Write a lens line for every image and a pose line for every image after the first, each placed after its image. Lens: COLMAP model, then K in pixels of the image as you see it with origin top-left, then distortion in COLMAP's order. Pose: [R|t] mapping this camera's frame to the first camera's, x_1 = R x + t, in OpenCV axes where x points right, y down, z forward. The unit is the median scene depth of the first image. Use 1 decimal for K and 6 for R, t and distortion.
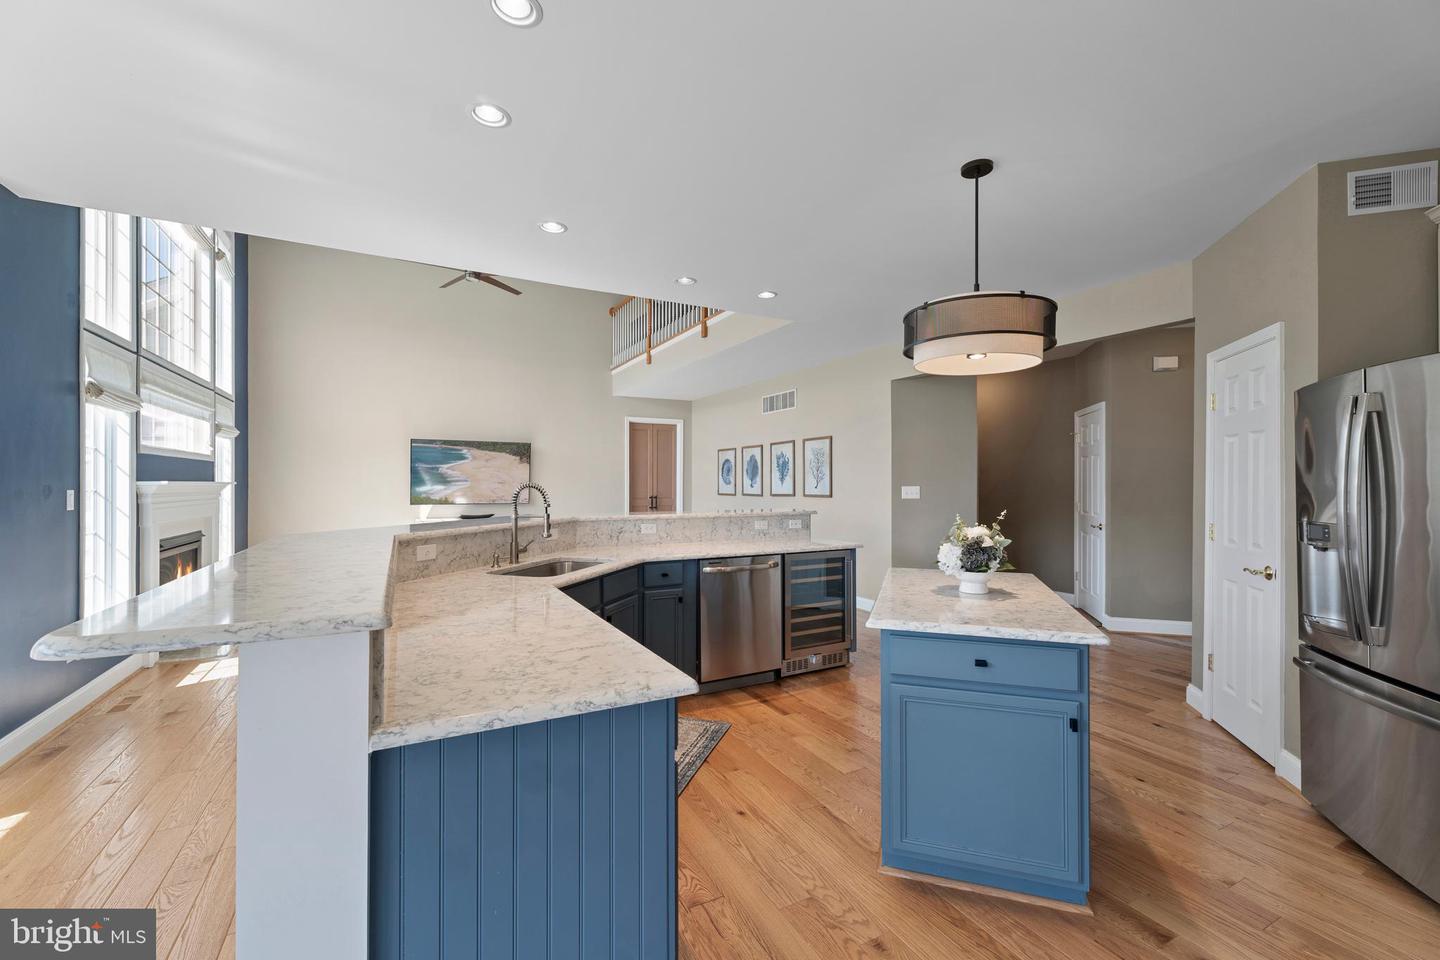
lens RADIAL K [[601.5, 0, 723.1], [0, 601.5, 484.1], [0, 0, 1]] dist [0.007104, -0.000001]
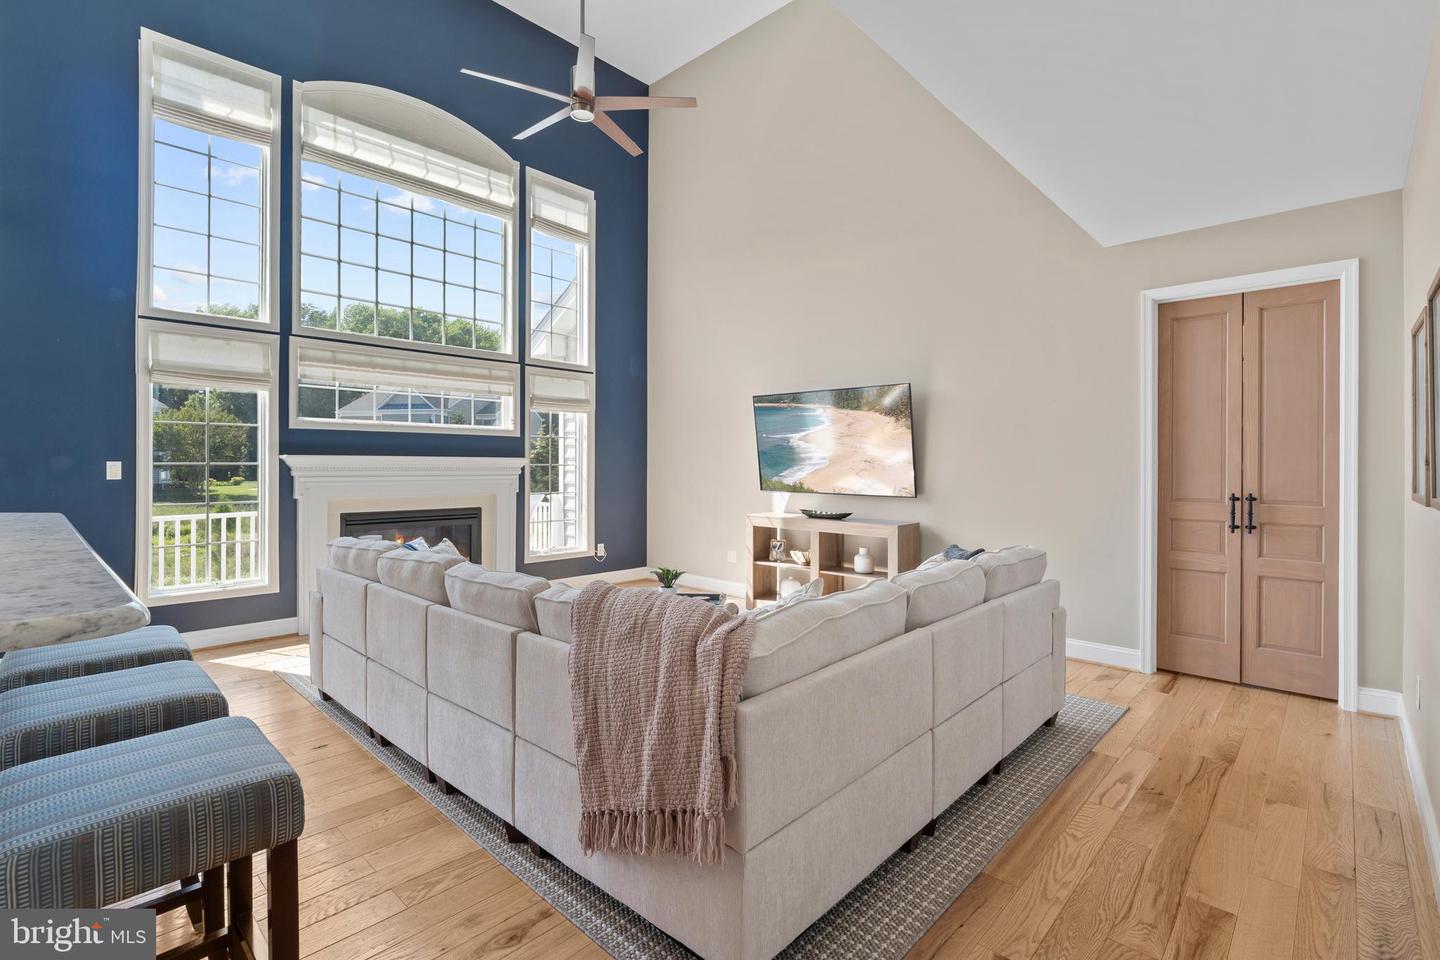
lens RADIAL K [[656.1, 0, 724.4], [0, 656.1, 472.1], [0, 0, 1]] dist [0.000038, -0.000197]
pose [[0.326459, 0.004364, -0.945201, 0.181585], [-0.005080, 0.999983, 0.002863, 0.007550], [0.945198, 0.003867, 0.326476, 0.694219]]
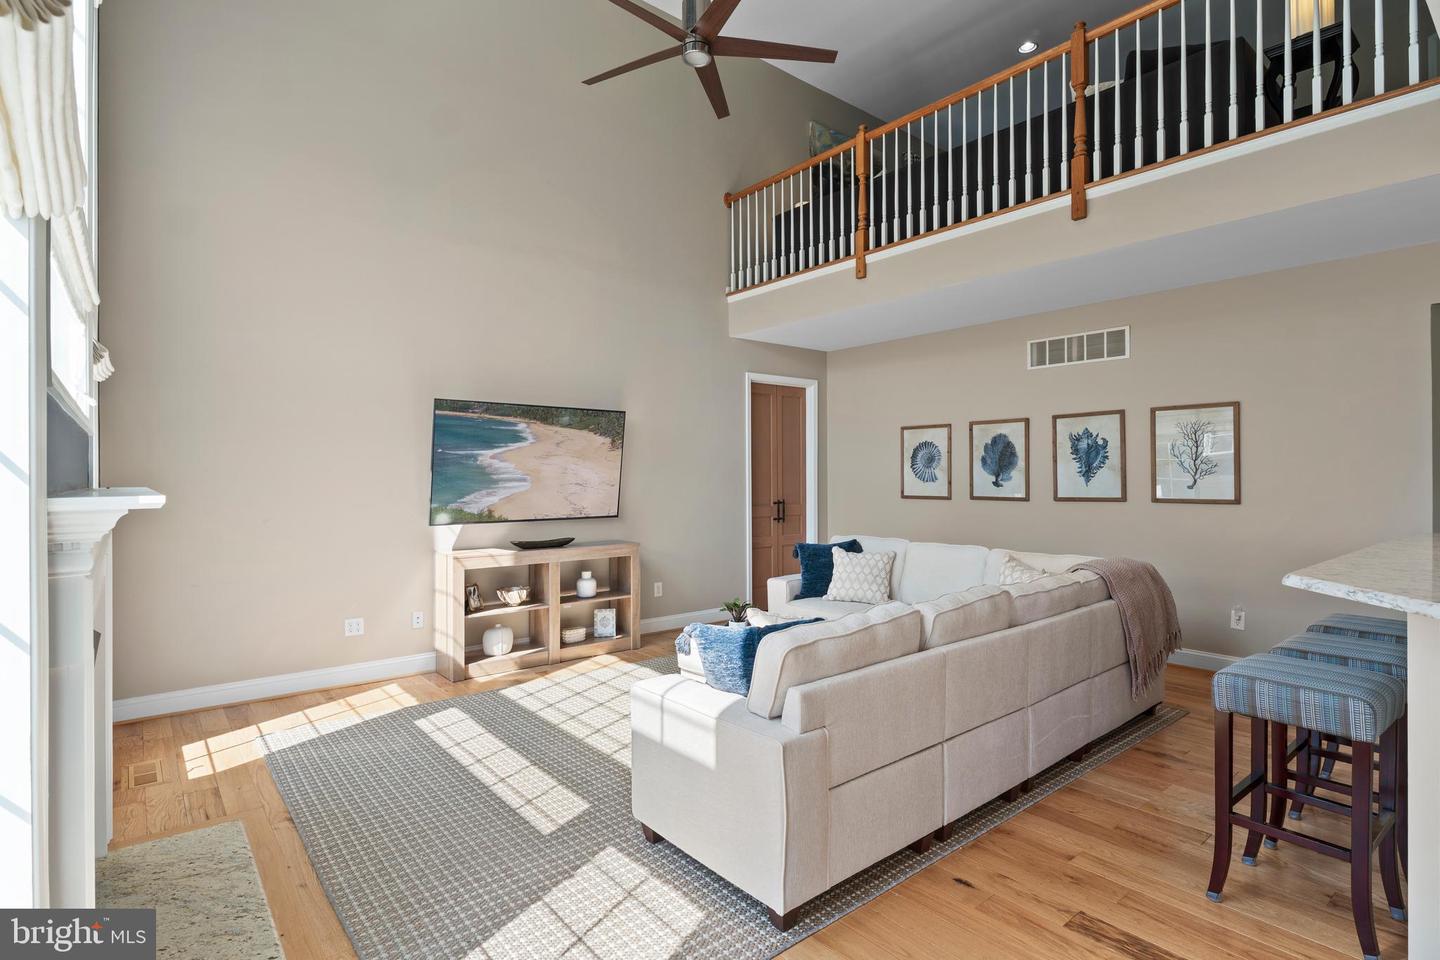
lens RADIAL K [[717.3, 0, 729.0], [0, 717.3, 474.8], [0, 0, 1]] dist [0.003289, 0.000385]
pose [[0.977558, -0.007085, 0.210545, -0.385977], [0.007316, 0.999973, -0.000320, -0.008622], [-0.210537, 0.001853, 0.977584, 0.333794]]
